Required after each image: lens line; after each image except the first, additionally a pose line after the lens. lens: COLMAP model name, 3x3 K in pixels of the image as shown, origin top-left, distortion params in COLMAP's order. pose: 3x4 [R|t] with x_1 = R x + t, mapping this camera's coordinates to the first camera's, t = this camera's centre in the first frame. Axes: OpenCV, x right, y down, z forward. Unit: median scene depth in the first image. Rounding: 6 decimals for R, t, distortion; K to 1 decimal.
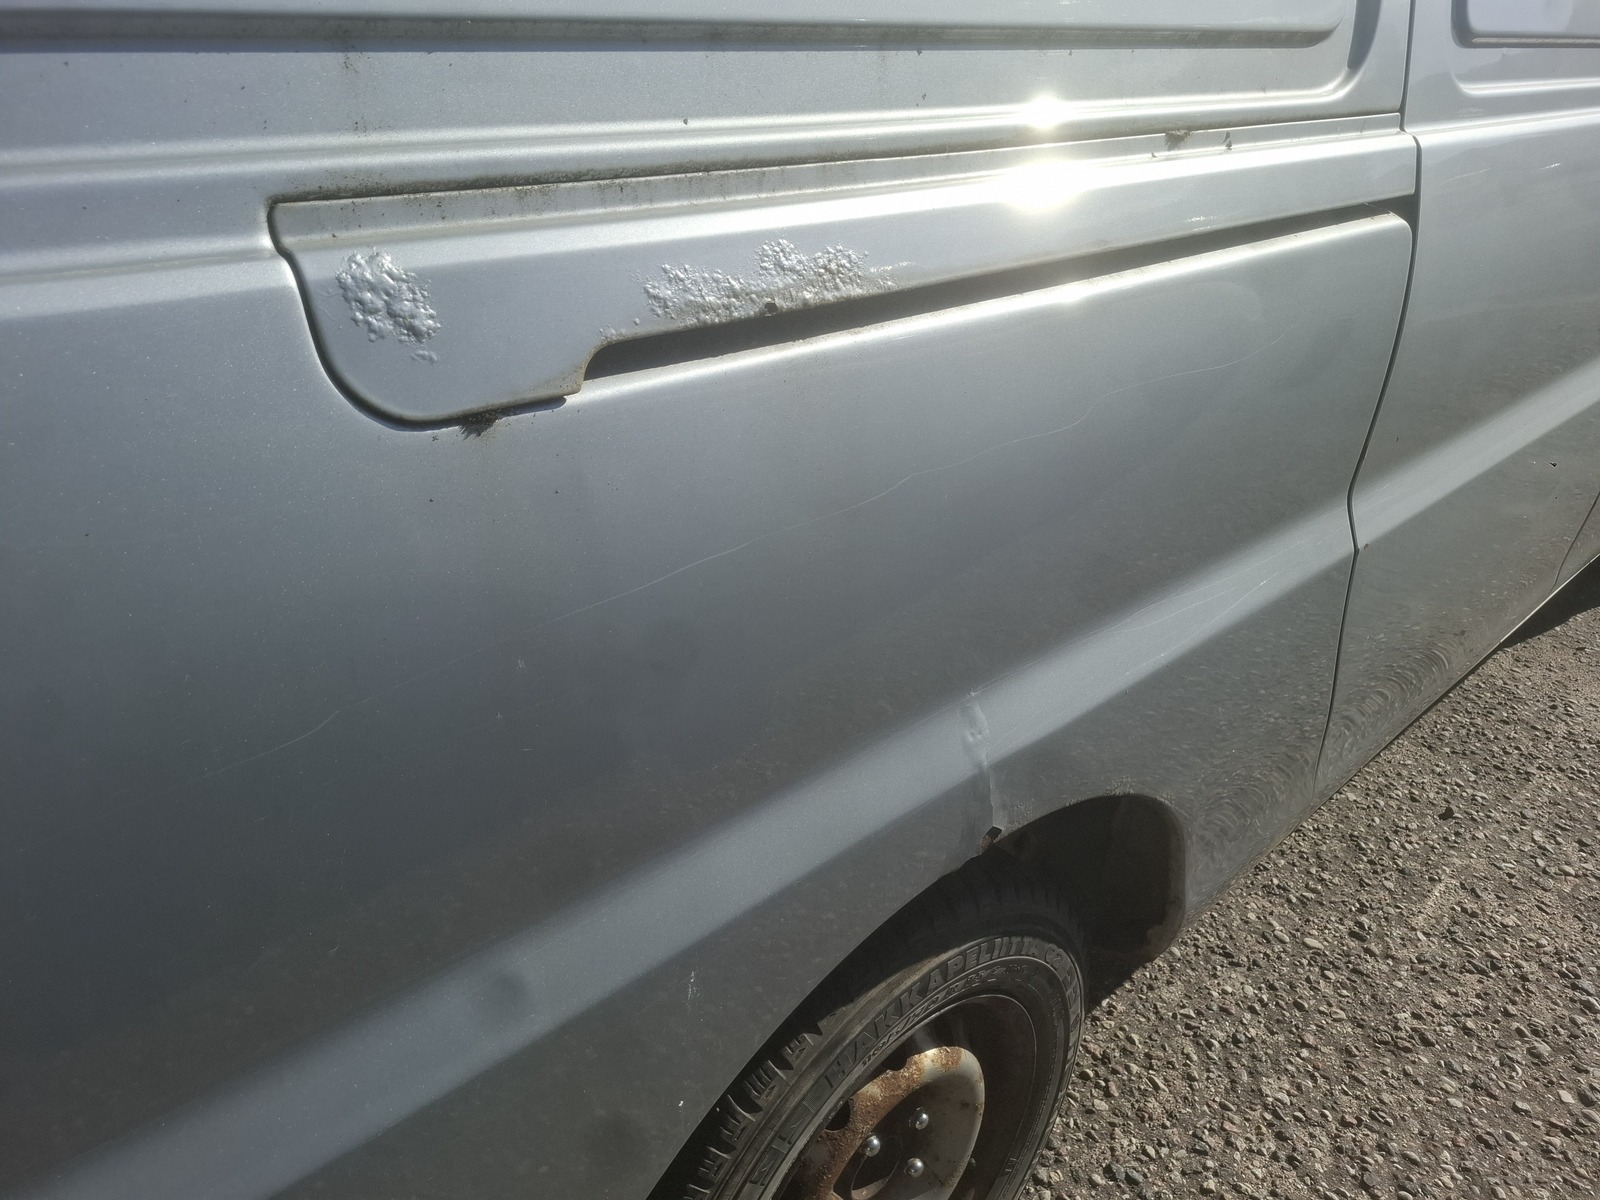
lens RADIAL K [[1097.4, 0, 799.3], [0, 1097.4, 623.3], [0, 0, 1]] dist [-0.004629, -0.006461]
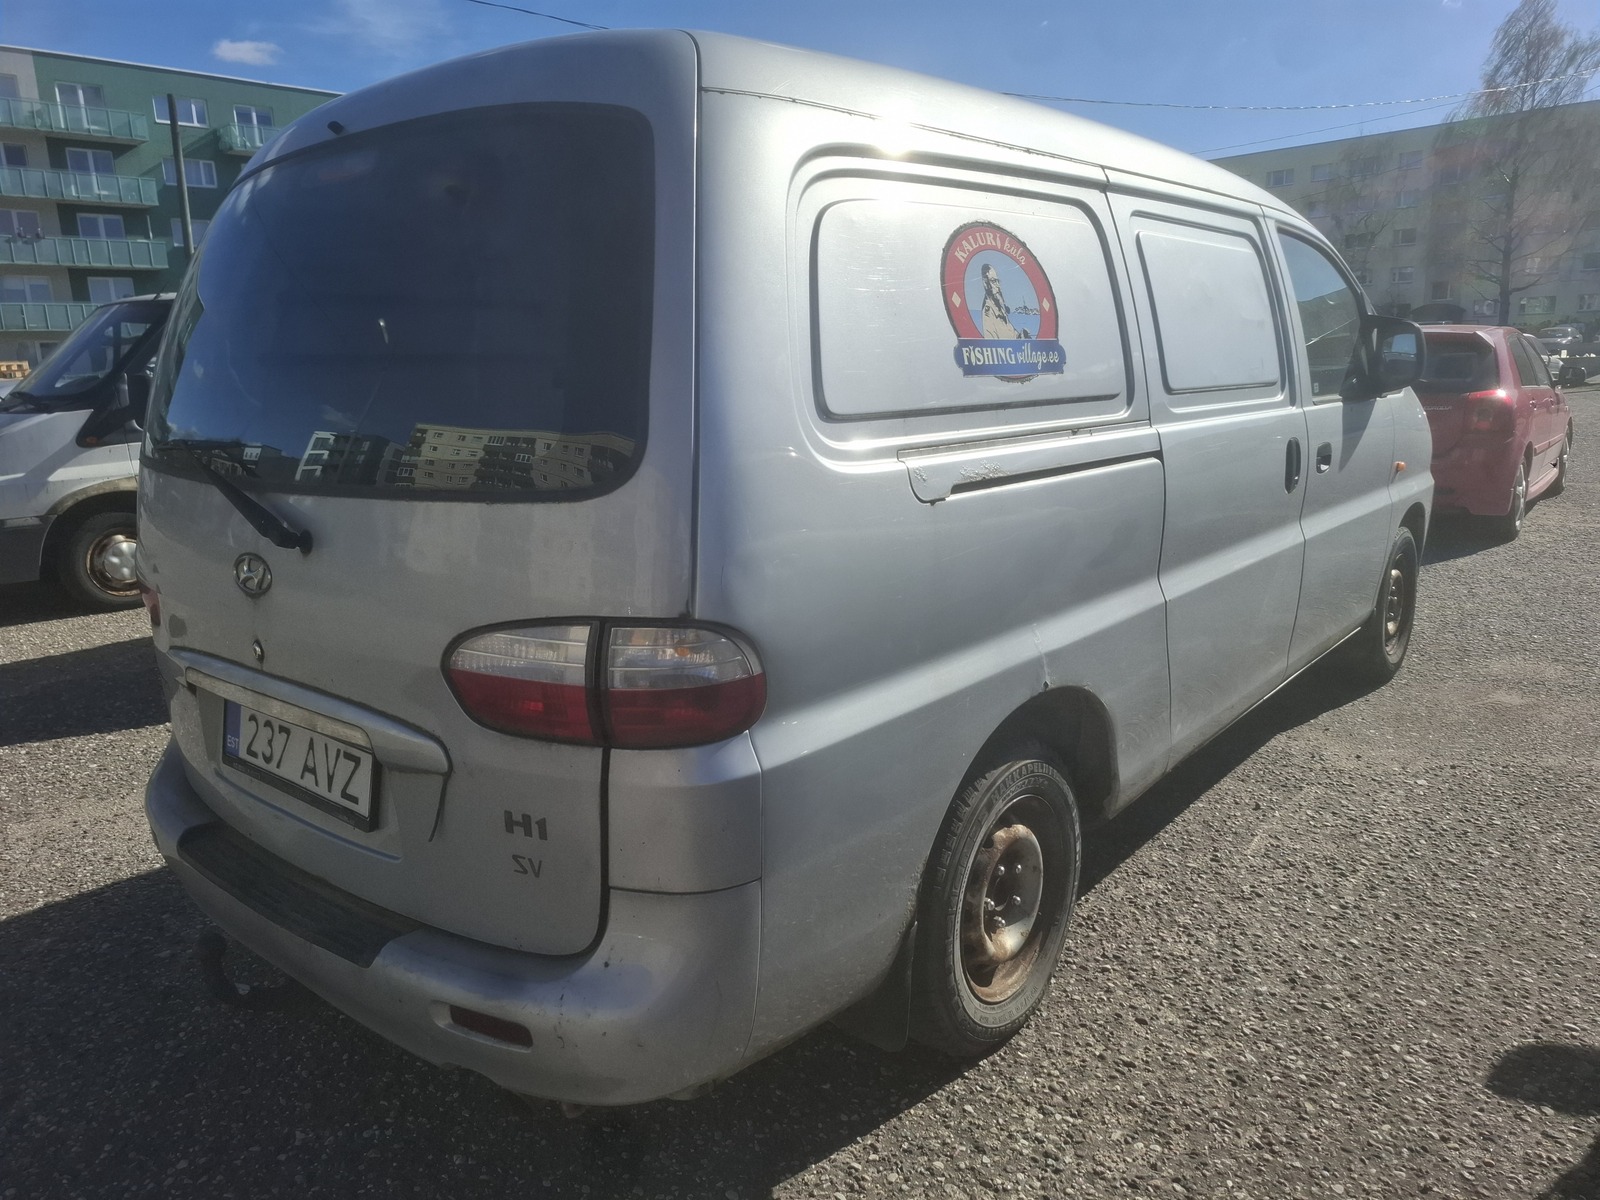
lens RADIAL K [[1097.4, 0, 799.3], [0, 1097.4, 623.3], [0, 0, 1]] dist [-0.004629, -0.006461]
pose [[0.988927, -0.061220, 0.135188, -0.407242], [0.094918, 0.961183, -0.259071, 0.369472], [-0.114080, 0.269034, 0.956351, -0.790652]]
